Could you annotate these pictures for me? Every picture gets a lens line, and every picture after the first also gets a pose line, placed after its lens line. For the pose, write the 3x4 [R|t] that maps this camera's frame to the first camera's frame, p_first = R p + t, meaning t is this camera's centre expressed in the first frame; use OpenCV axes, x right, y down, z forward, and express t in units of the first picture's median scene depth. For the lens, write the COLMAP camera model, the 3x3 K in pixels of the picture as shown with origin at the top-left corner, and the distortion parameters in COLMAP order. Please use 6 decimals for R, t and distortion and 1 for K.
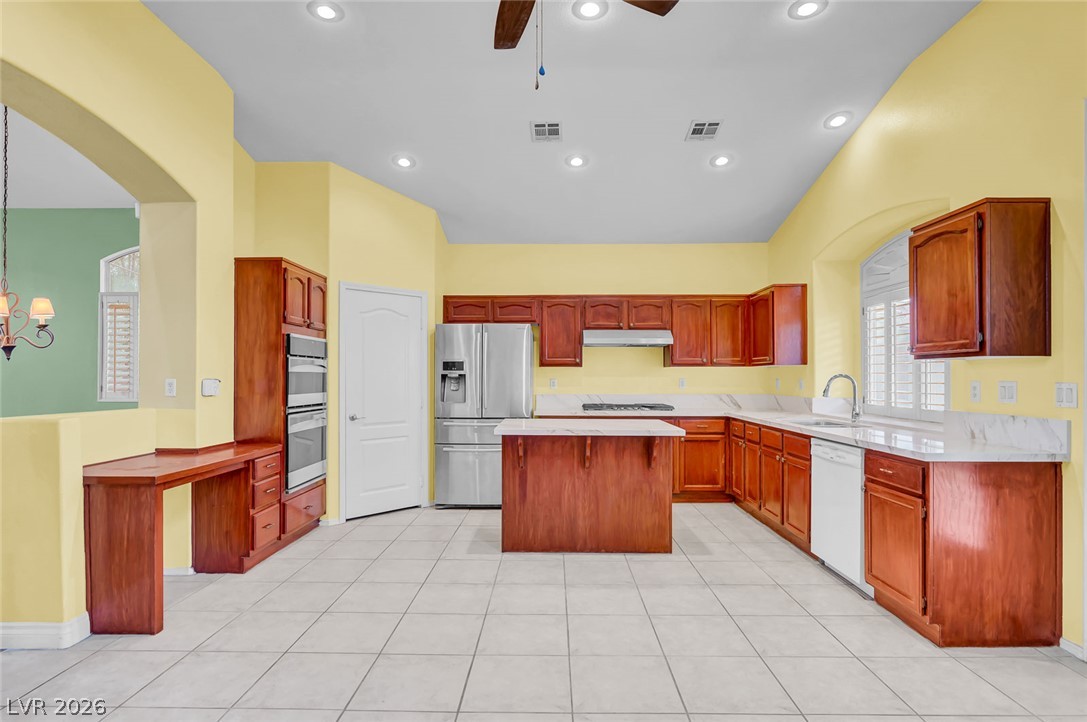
lens RADIAL K [[553.2, 0, 547.3], [0, 553.2, 371.9], [0, 0, 1]] dist [-0.001201, 0.000123]
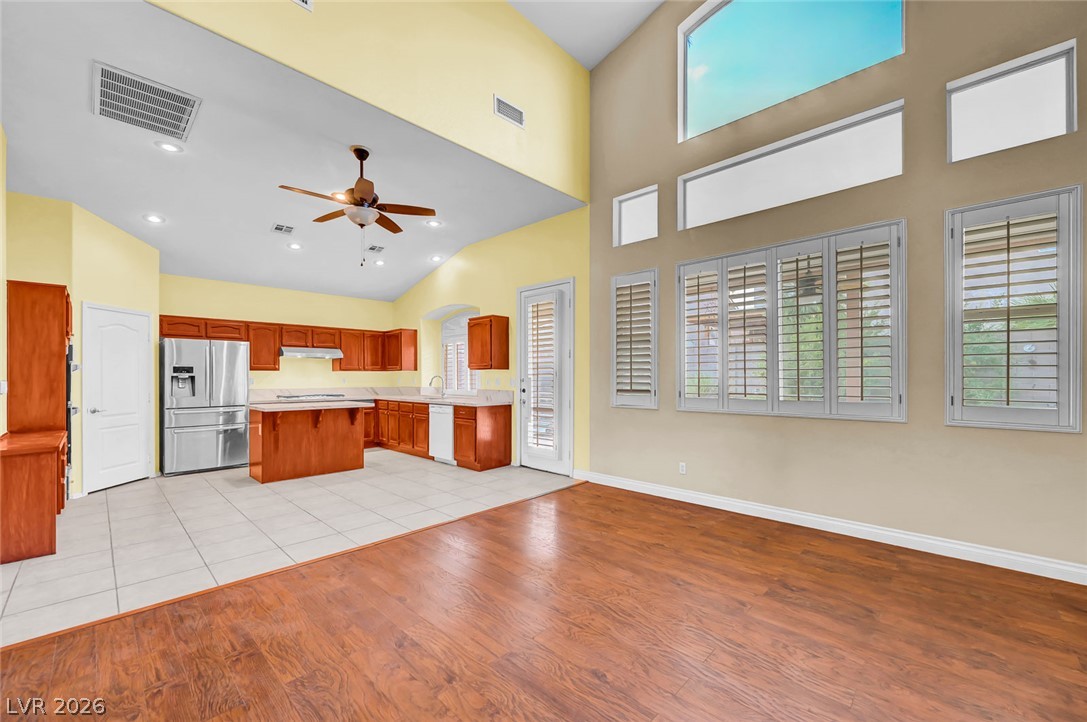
lens RADIAL K [[431.9, 0, 544.5], [0, 431.9, 376.9], [0, 0, 1]] dist [-0.001697, -0.000001]
pose [[0.681762, -0.003599, 0.731565, -0.421902], [-0.002881, 0.999967, 0.007604, -0.004616], [-0.731568, -0.007291, 0.681729, -0.463908]]
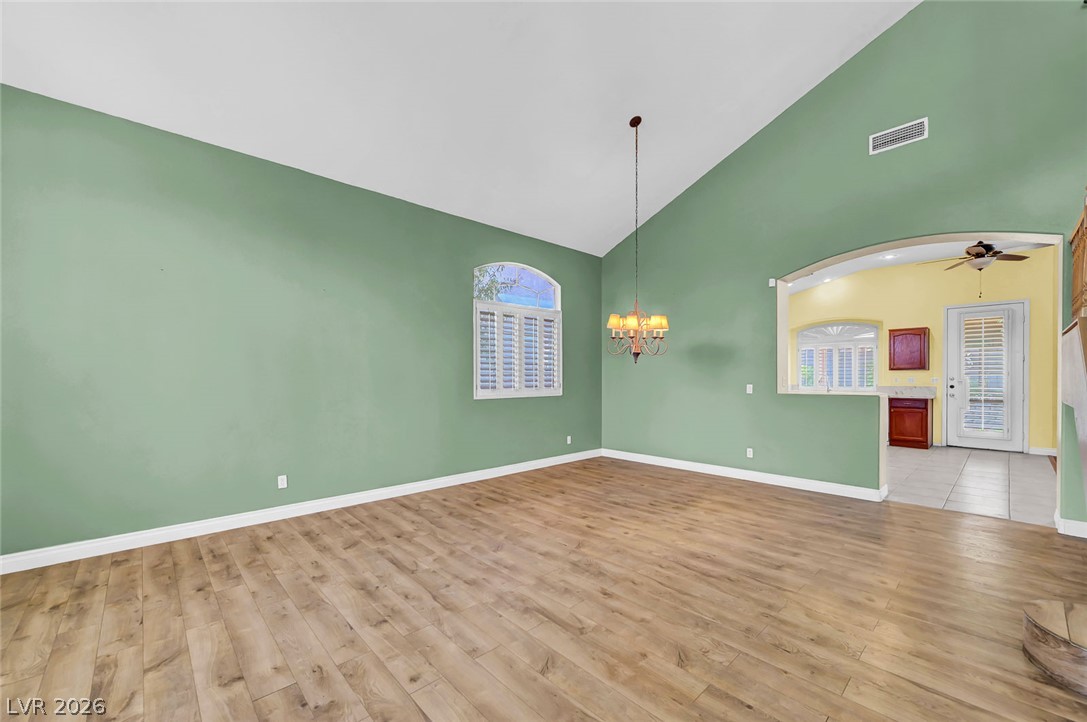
lens RADIAL K [[431.9, 0, 544.5], [0, 431.9, 376.9], [0, 0, 1]] dist [-0.001697, -0.000001]
pose [[0.721698, -0.002199, 0.692205, -1.895544], [-0.005464, 0.999946, 0.008874, 0.003972], [-0.692187, -0.010187, 0.721647, 0.428430]]
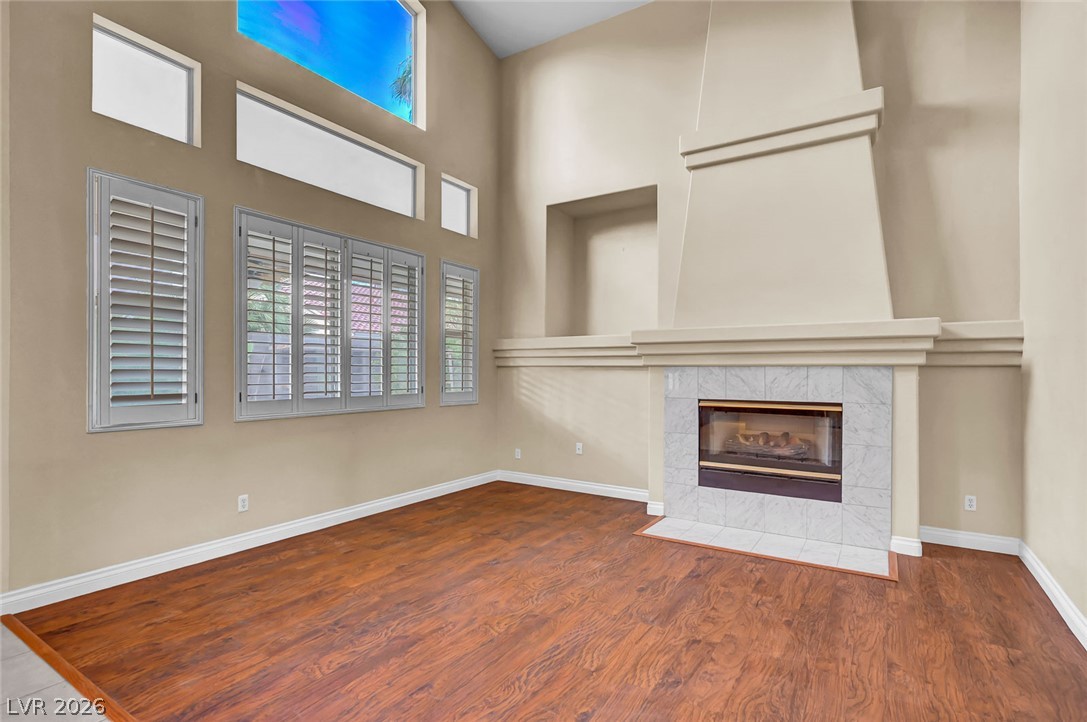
lens RADIAL K [[524.6, 0, 557.4], [0, 524.6, 374.4], [0, 0, 1]] dist [-0.004119, -0.000388]
pose [[-0.854731, -0.005068, 0.519046, -0.342633], [-0.008085, 0.999961, -0.003549, 0.004591], [-0.519007, -0.007230, -0.854739, 0.476869]]
